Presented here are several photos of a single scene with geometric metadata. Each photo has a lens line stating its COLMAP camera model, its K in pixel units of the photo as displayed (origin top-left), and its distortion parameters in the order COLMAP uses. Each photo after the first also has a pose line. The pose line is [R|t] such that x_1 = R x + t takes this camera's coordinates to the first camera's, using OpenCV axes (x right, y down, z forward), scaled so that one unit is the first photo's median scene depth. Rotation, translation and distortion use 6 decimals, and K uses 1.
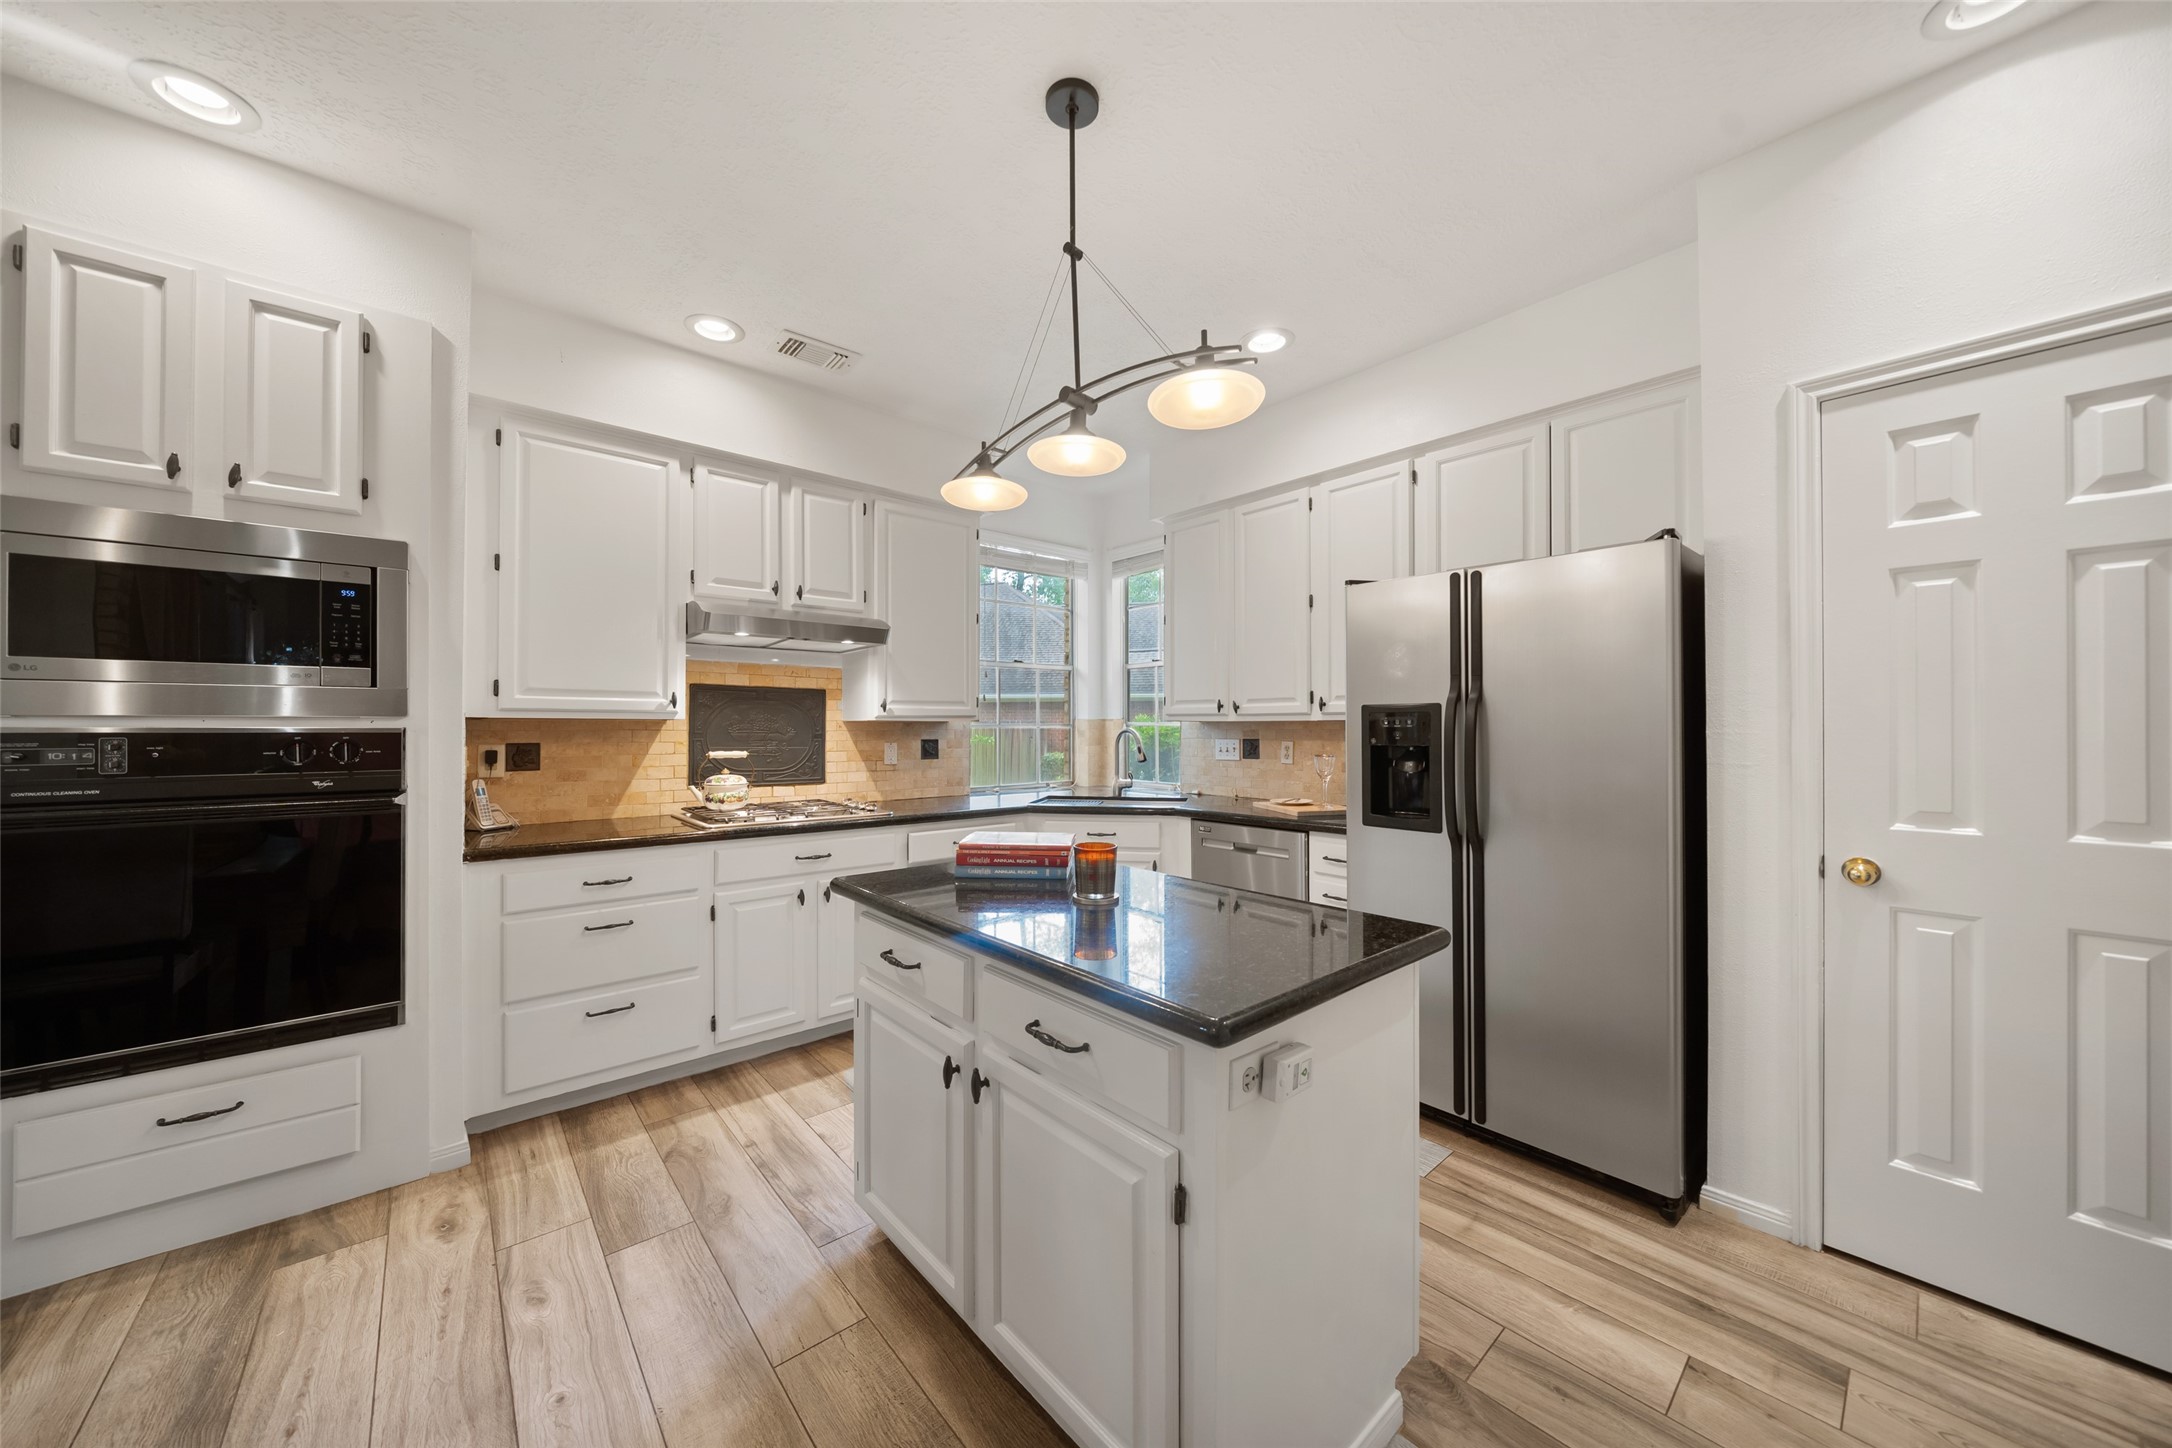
lens RADIAL K [[748.1, 0, 1083.4], [0, 748.1, 723.2], [0, 0, 1]] dist [-0.007093, 0.000478]
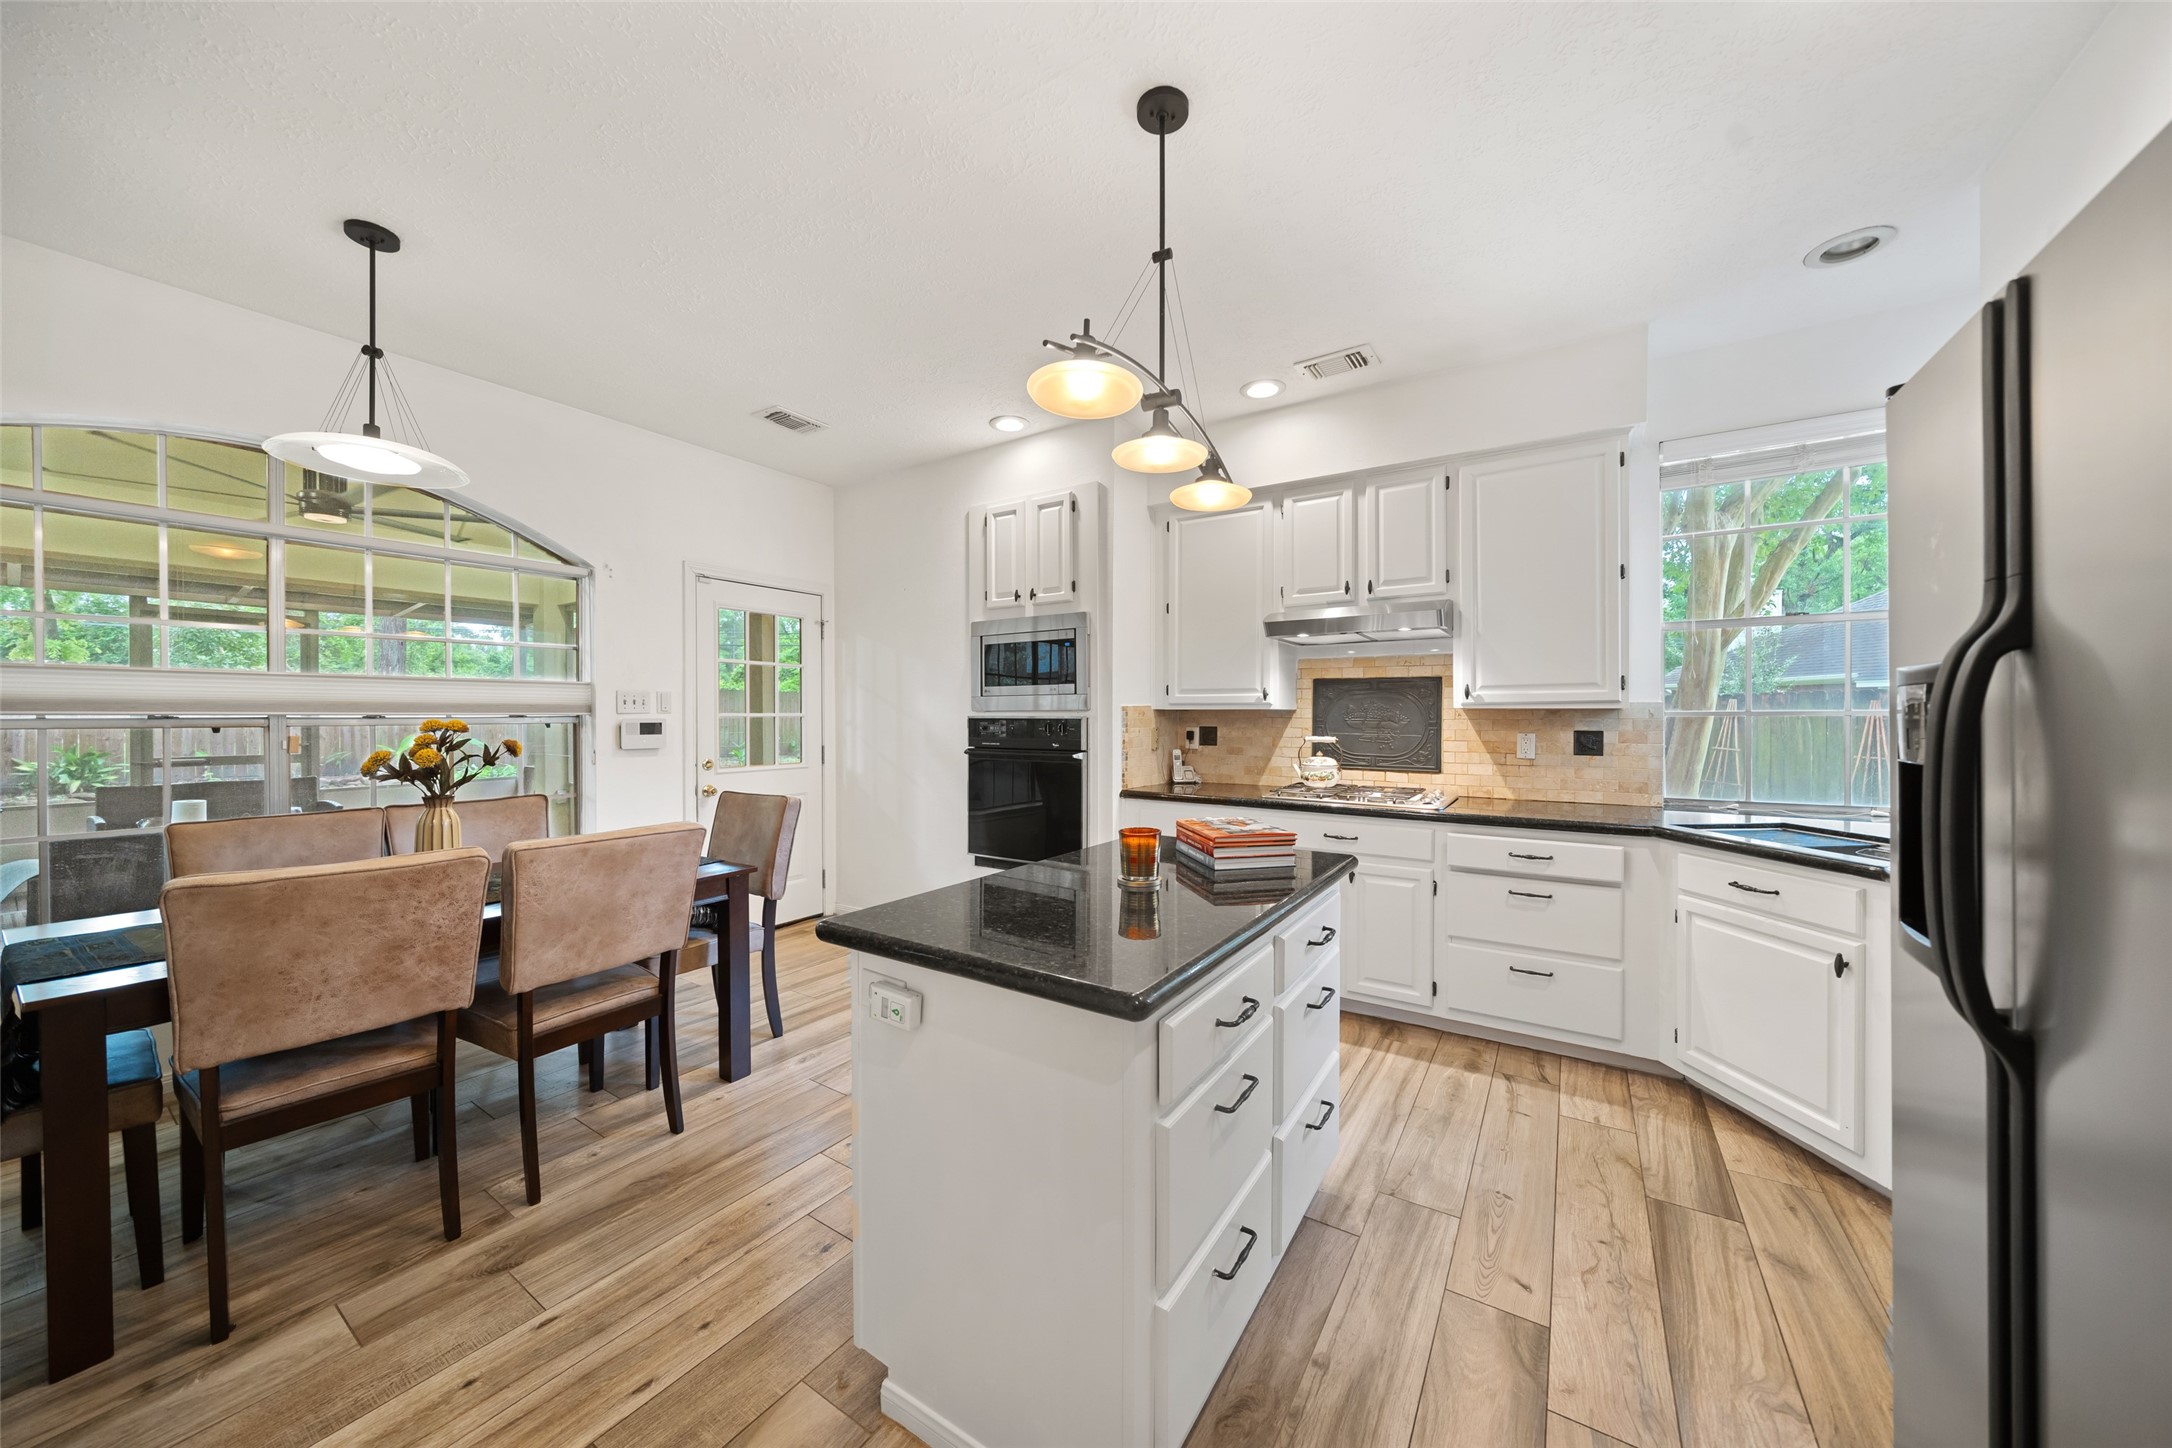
lens RADIAL K [[748.1, 0, 1092.1], [0, 748.1, 722.5], [0, 0, 1]] dist [-0.007093, 0.000478]
pose [[0.271153, 0.009243, -0.962492, 0.561825], [0.006184, 0.999917, 0.011345, 0.000805], [0.962516, -0.009029, 0.271073, 0.363970]]
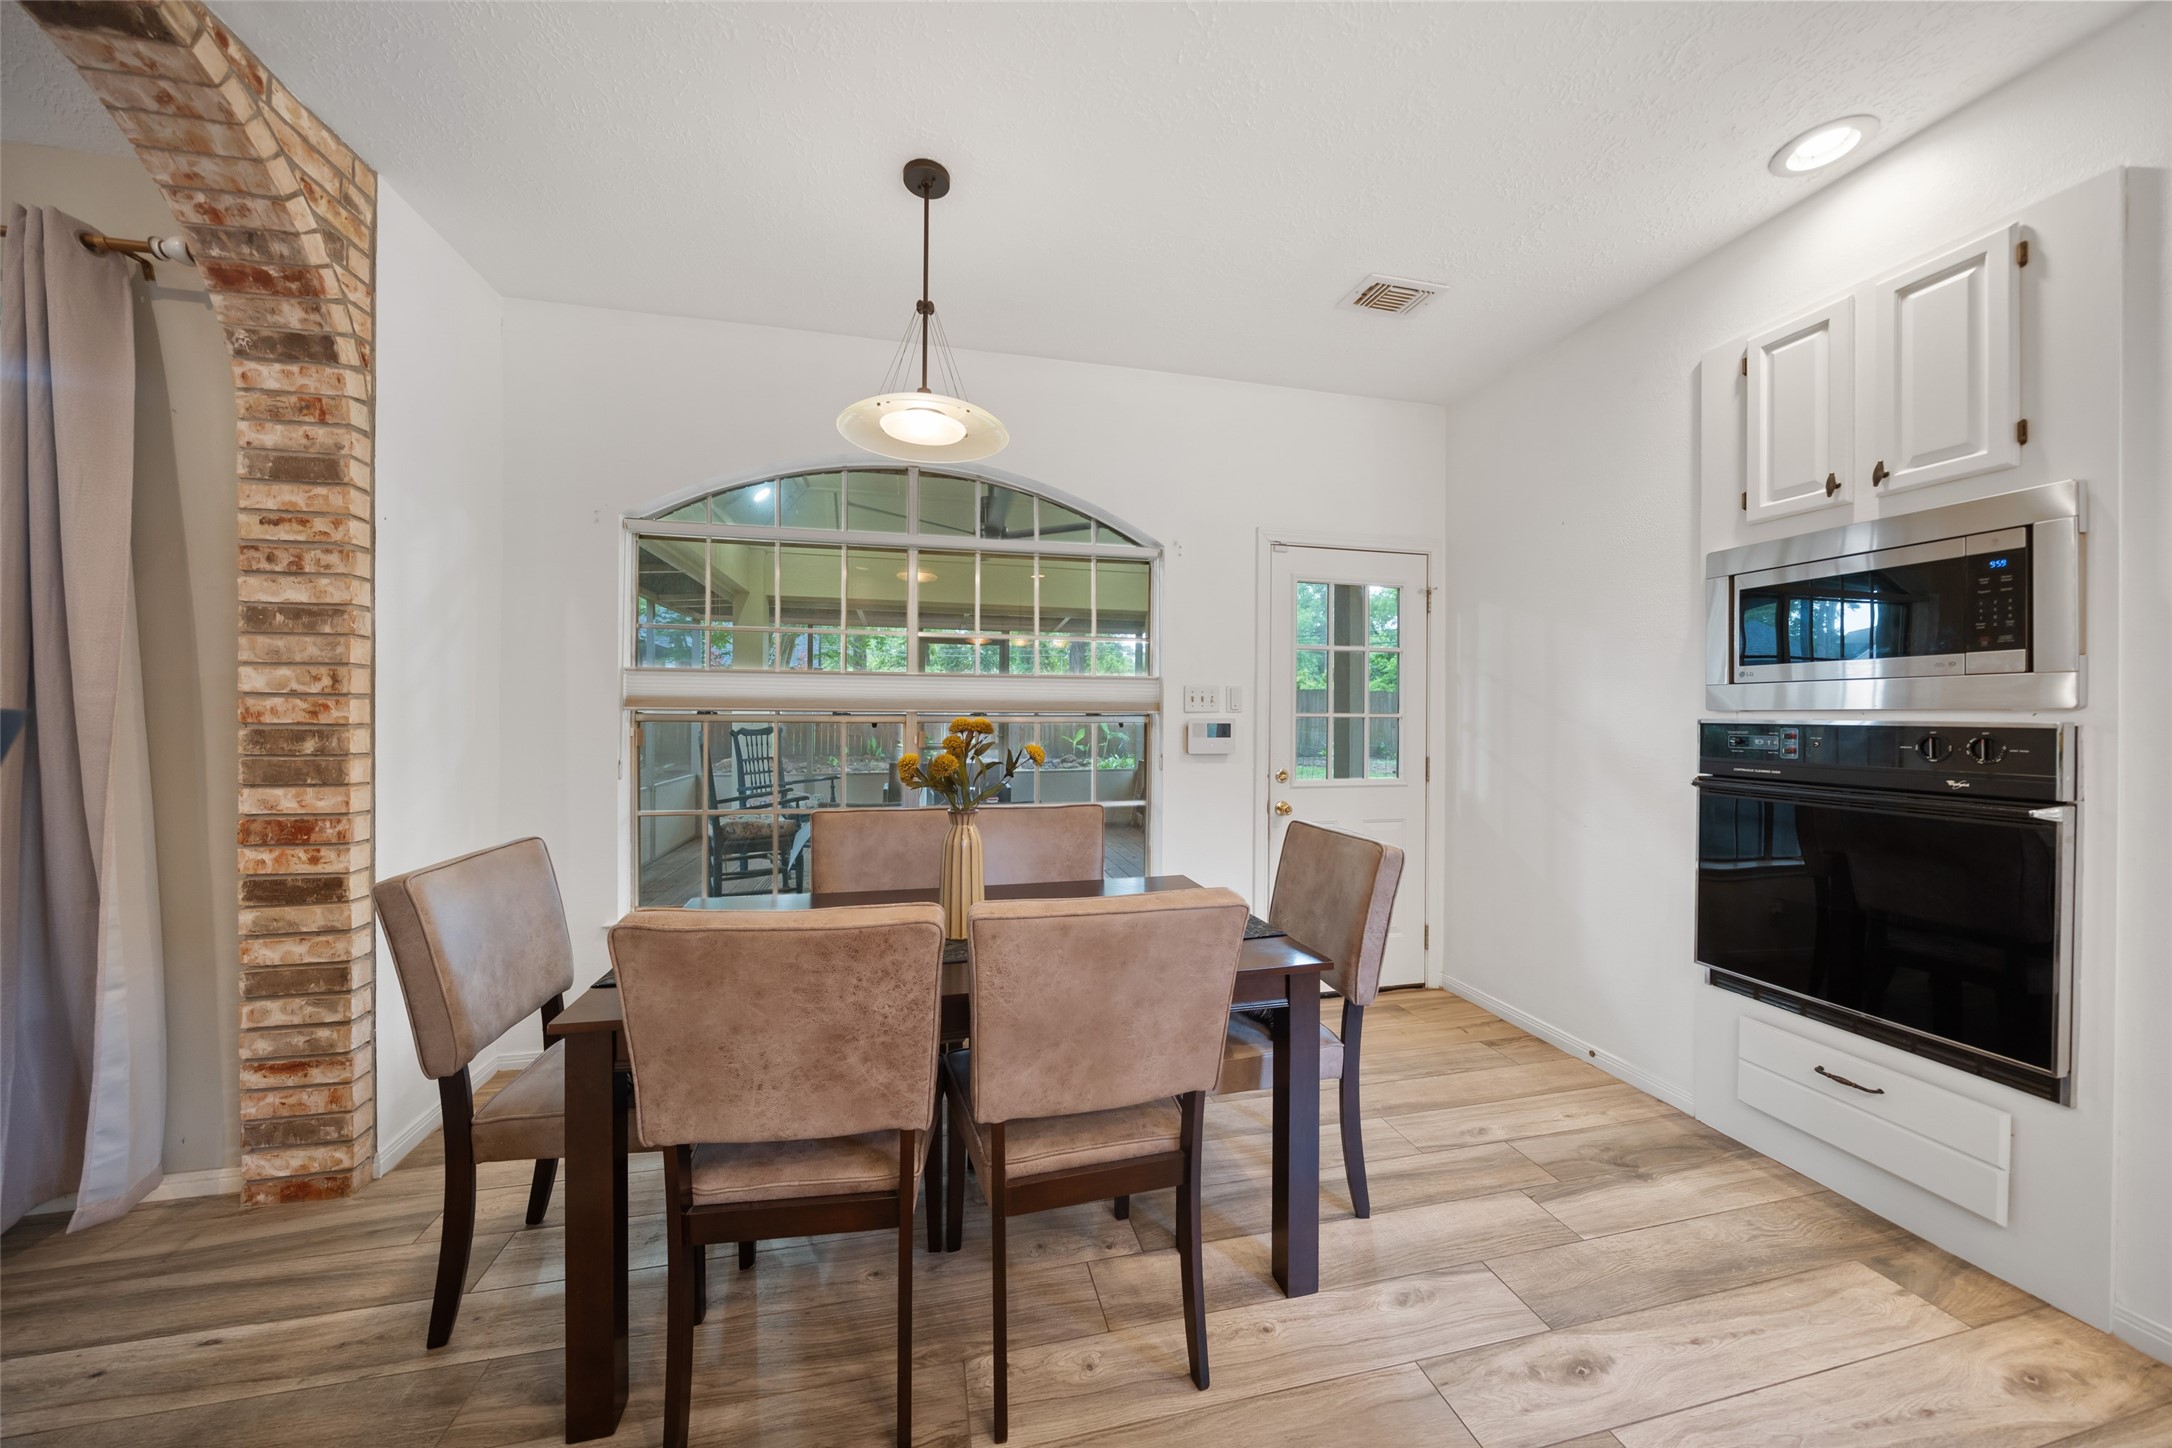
lens RADIAL K [[748.1, 0, 1085.2], [0, 748.1, 717.3], [0, 0, 1]] dist [-0.007093, 0.000478]
pose [[-0.465561, 0.000733, -0.885015, 0.164428], [-0.001209, 0.999998, 0.001464, 0.000695], [0.885015, 0.001752, -0.465560, 0.312898]]
